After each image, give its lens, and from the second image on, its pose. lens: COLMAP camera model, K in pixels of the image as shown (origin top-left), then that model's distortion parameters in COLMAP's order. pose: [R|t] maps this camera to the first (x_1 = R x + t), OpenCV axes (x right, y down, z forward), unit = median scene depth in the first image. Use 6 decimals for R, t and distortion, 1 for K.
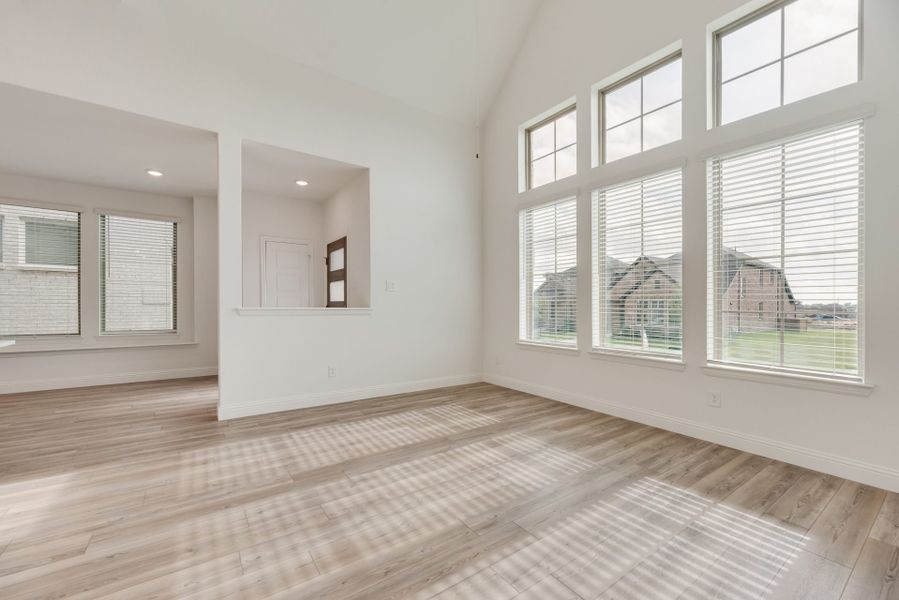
lens RADIAL K [[364.7, 0, 449.0], [0, 364.7, 312.2], [0, 0, 1]] dist [0.003076, -0.000750]
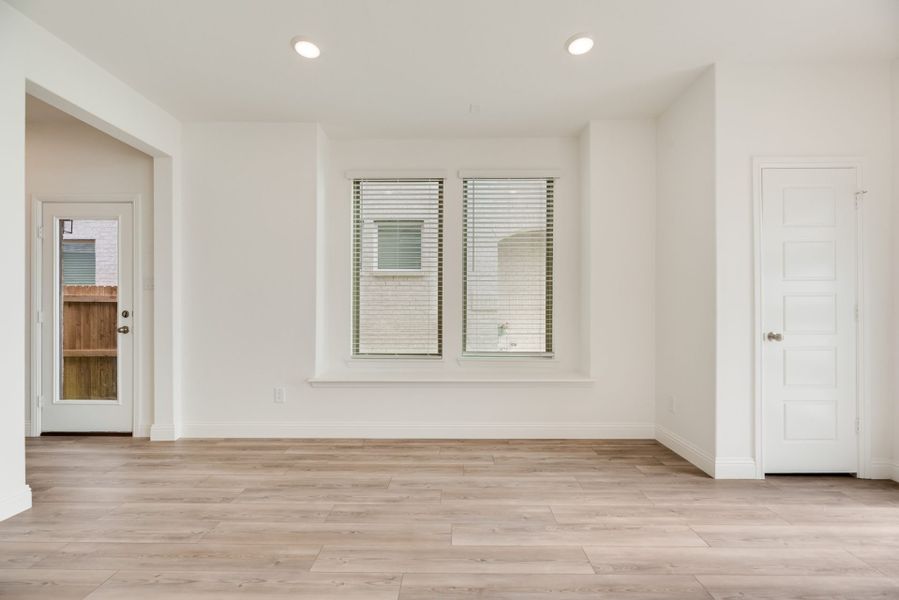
lens RADIAL K [[364.7, 0, 450.1], [0, 364.7, 312.5], [0, 0, 1]] dist [0.003076, -0.000750]
pose [[0.808573, -0.004890, -0.588375, -1.005715], [0.000282, 0.999969, -0.007924, -0.027937], [0.588396, 0.006241, 0.808549, 0.770139]]
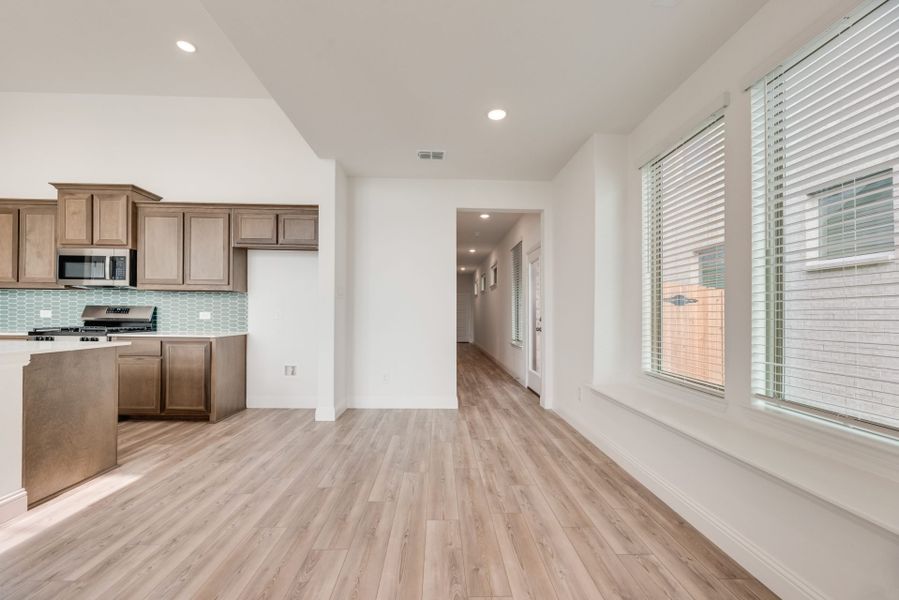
lens RADIAL K [[364.7, 0, 448.1], [0, 364.7, 313.1], [0, 0, 1]] dist [0.003076, -0.000750]
pose [[-0.552354, -0.020770, -0.833351, -0.805286], [-0.025852, 0.999636, -0.007779, -0.036009], [0.833209, 0.017247, -0.552690, 1.638255]]
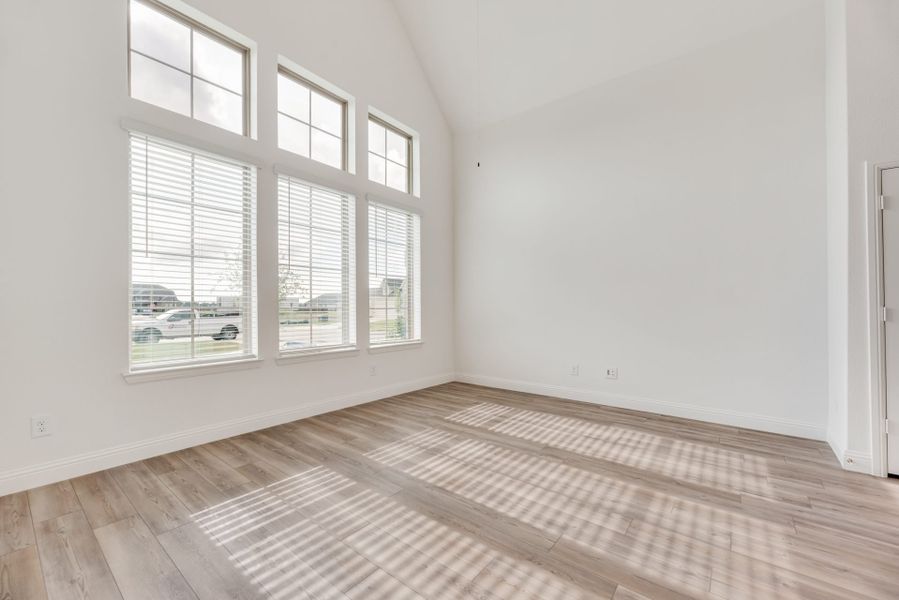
lens RADIAL K [[364.7, 0, 449.9], [0, 364.7, 306.3], [0, 0, 1]] dist [0.003076, -0.000750]
pose [[-0.282659, -0.010484, 0.959163, -0.742197], [0.010974, 0.999839, 0.014162, -0.031920], [-0.959158, 0.014529, -0.282498, 1.124501]]
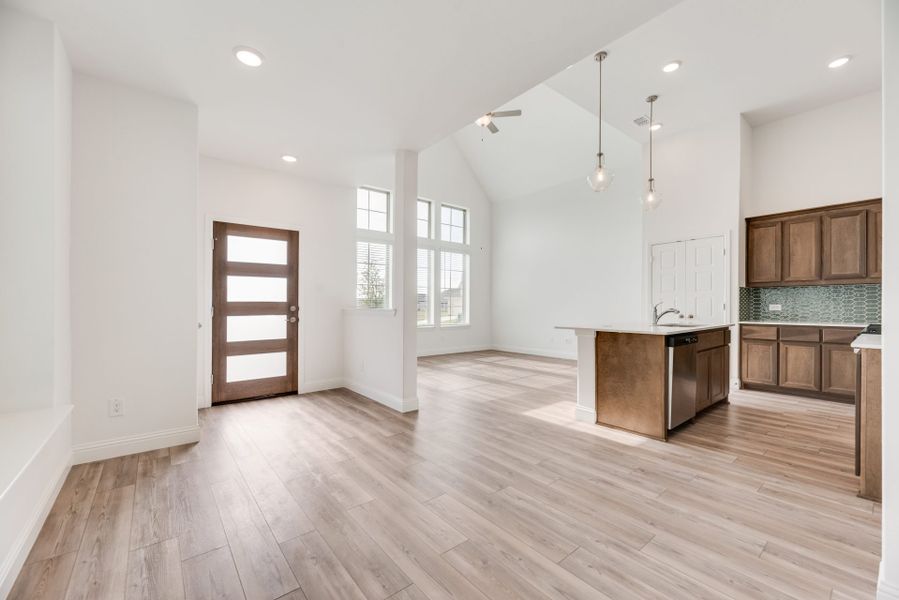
lens RADIAL K [[364.7, 0, 453.4], [0, 364.7, 299.7], [0, 0, 1]] dist [0.003076, -0.000750]
pose [[-0.075782, 0.004161, 0.997116, -2.066082], [0.012759, 0.999913, -0.003203, -0.045042], [-0.997043, 0.012479, -0.075828, 1.141631]]
